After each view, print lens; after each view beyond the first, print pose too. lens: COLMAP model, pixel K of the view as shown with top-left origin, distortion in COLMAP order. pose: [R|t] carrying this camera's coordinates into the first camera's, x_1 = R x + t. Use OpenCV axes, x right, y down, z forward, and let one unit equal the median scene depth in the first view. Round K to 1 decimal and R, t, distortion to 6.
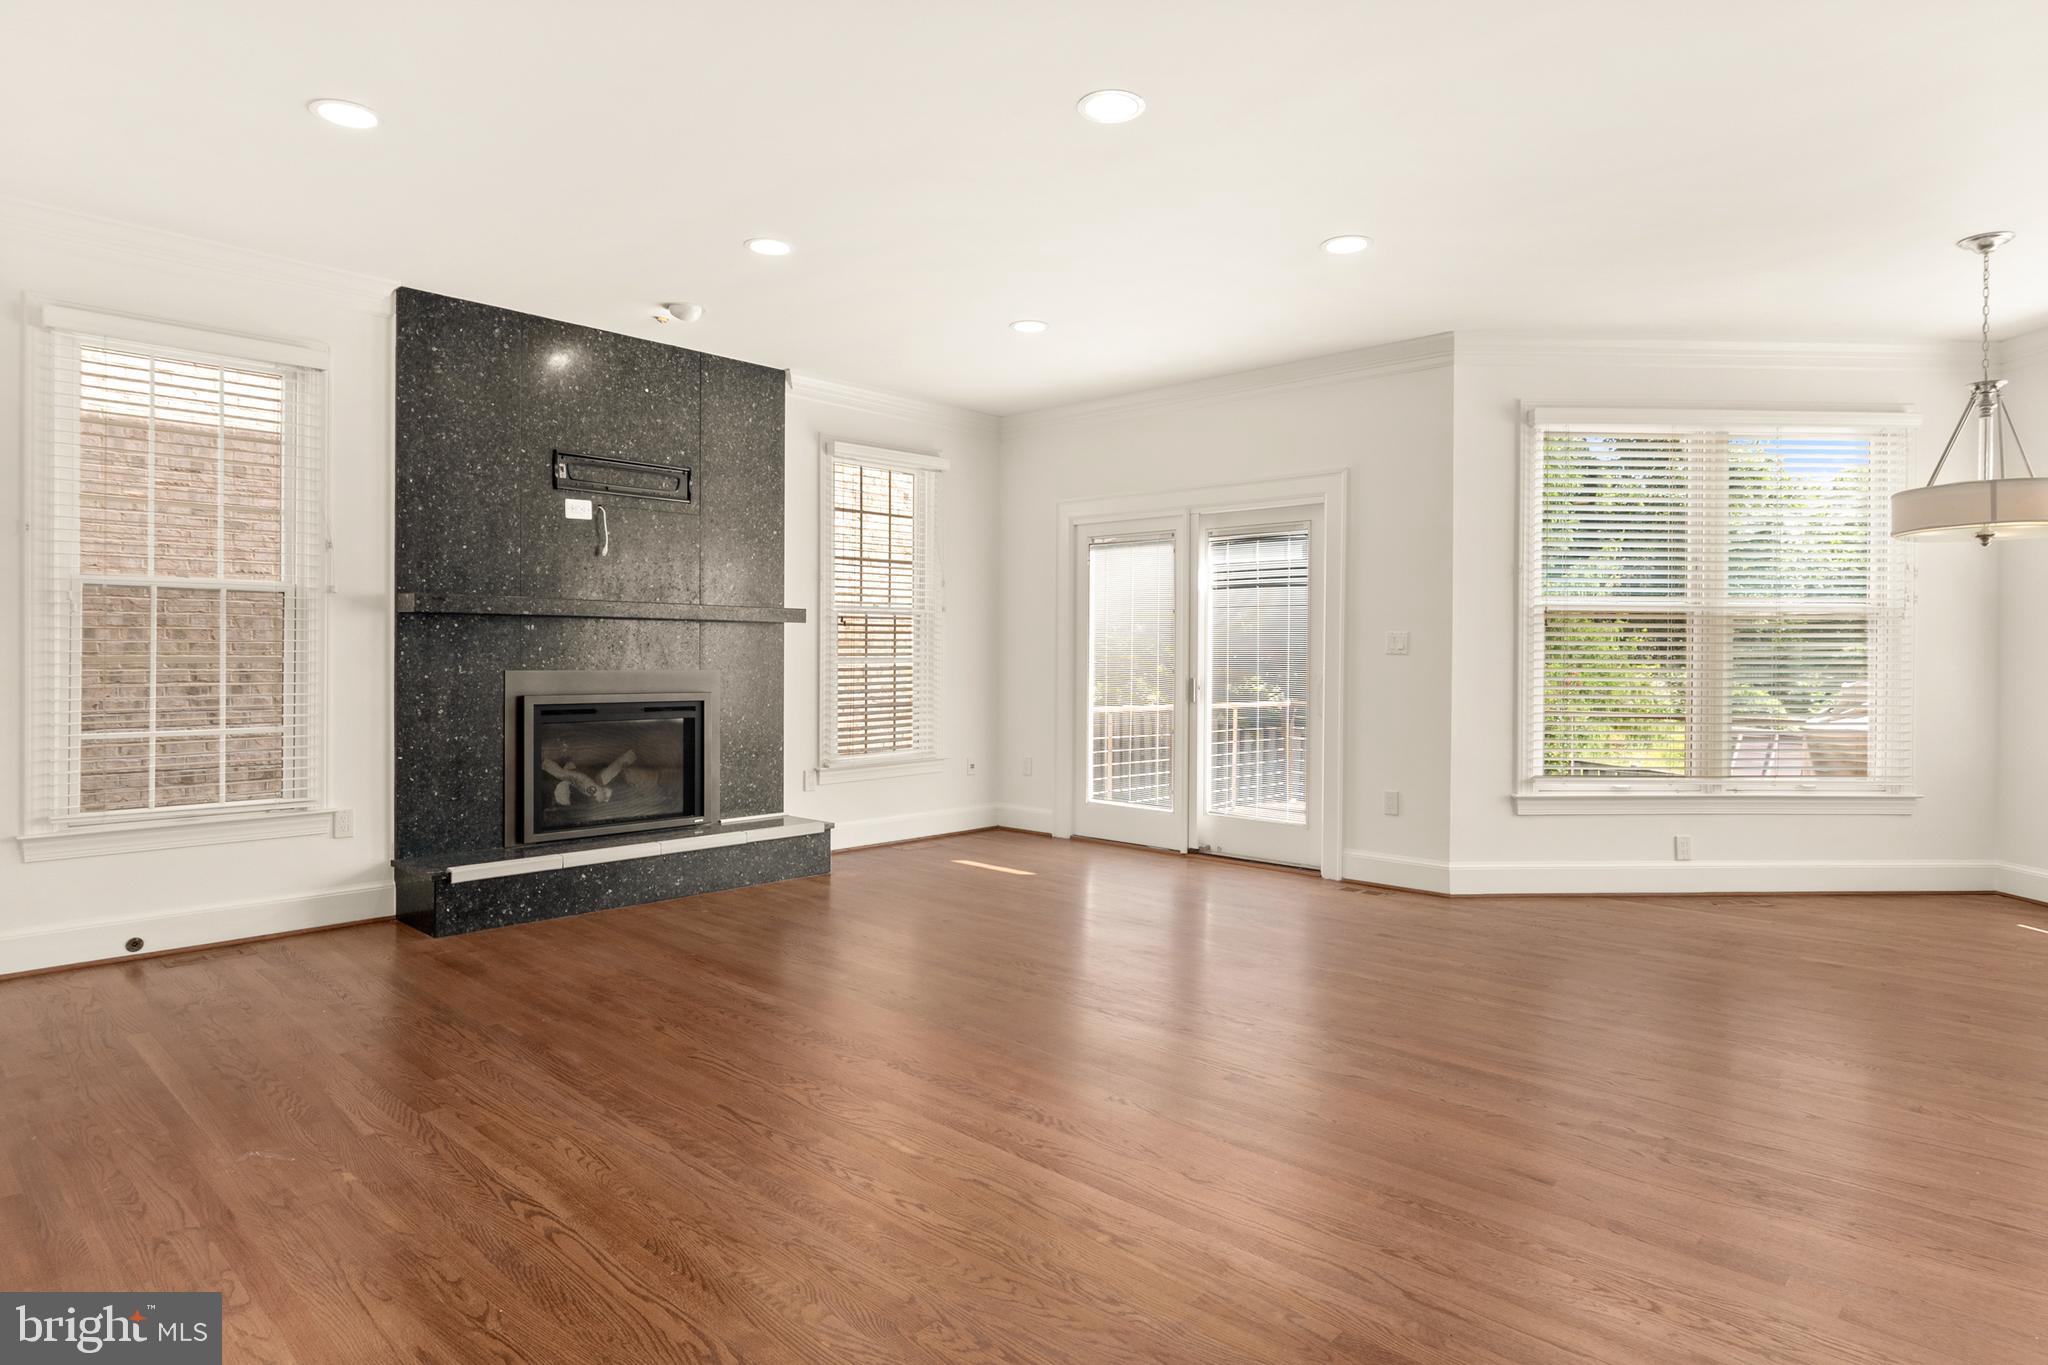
lens RADIAL K [[1130.1, 0, 1064.1], [0, 1130.1, 731.4], [0, 0, 1]] dist [-0.008840, 0.004029]
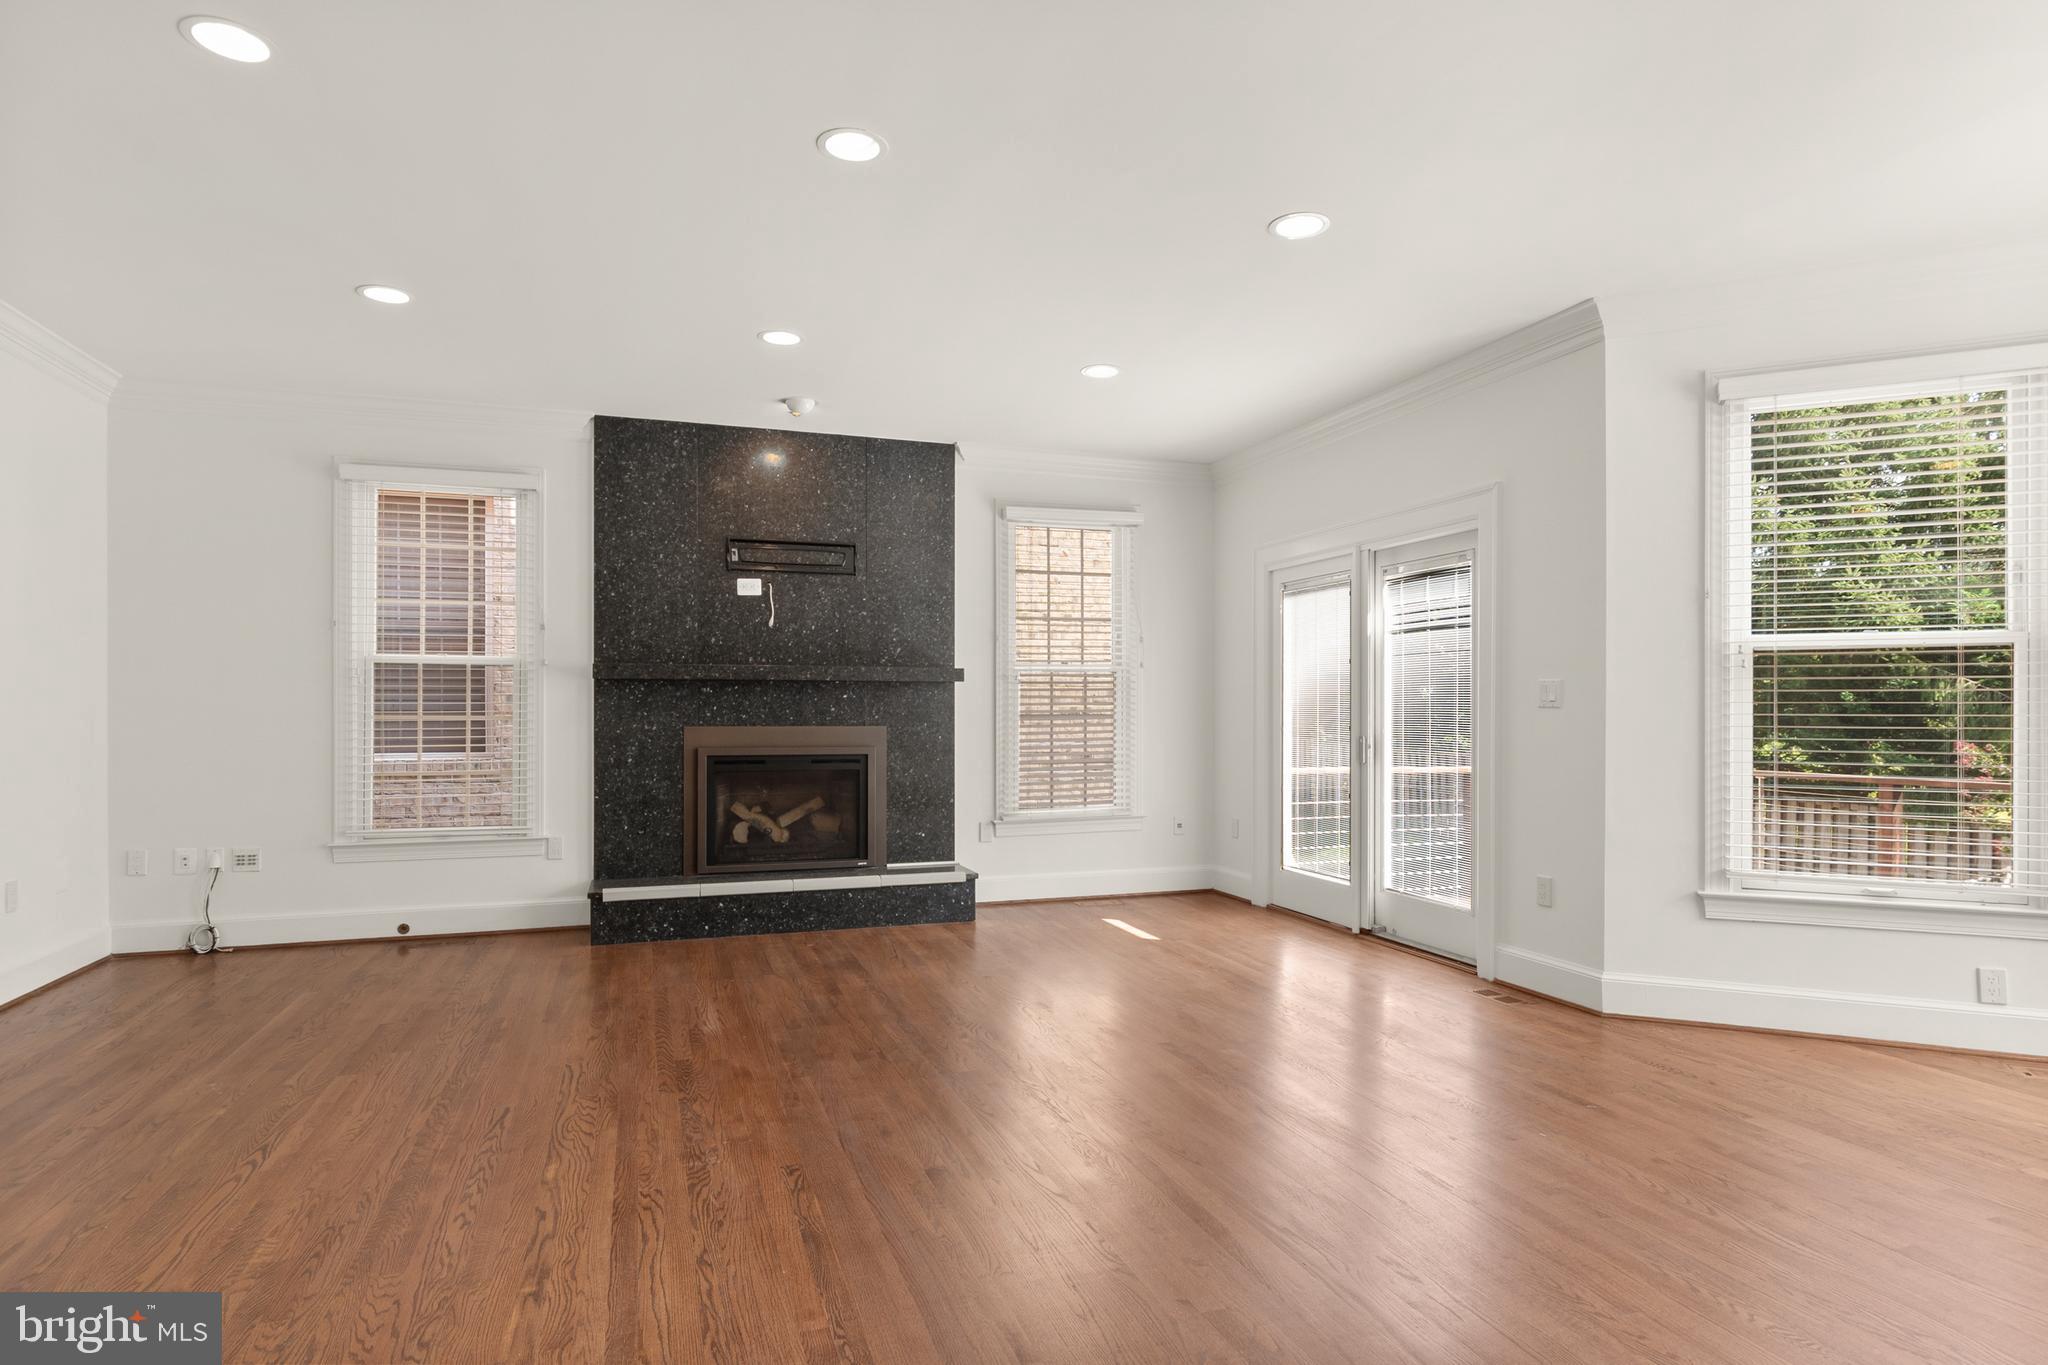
lens RADIAL K [[1130.1, 0, 1073.8], [0, 1130.1, 758.2], [0, 0, 1]] dist [-0.008840, 0.004029]
pose [[0.883799, 0.014217, -0.467651, 0.383618], [-0.026555, 0.999451, -0.019800, -0.007106], [0.467113, 0.029918, 0.883692, 0.133559]]
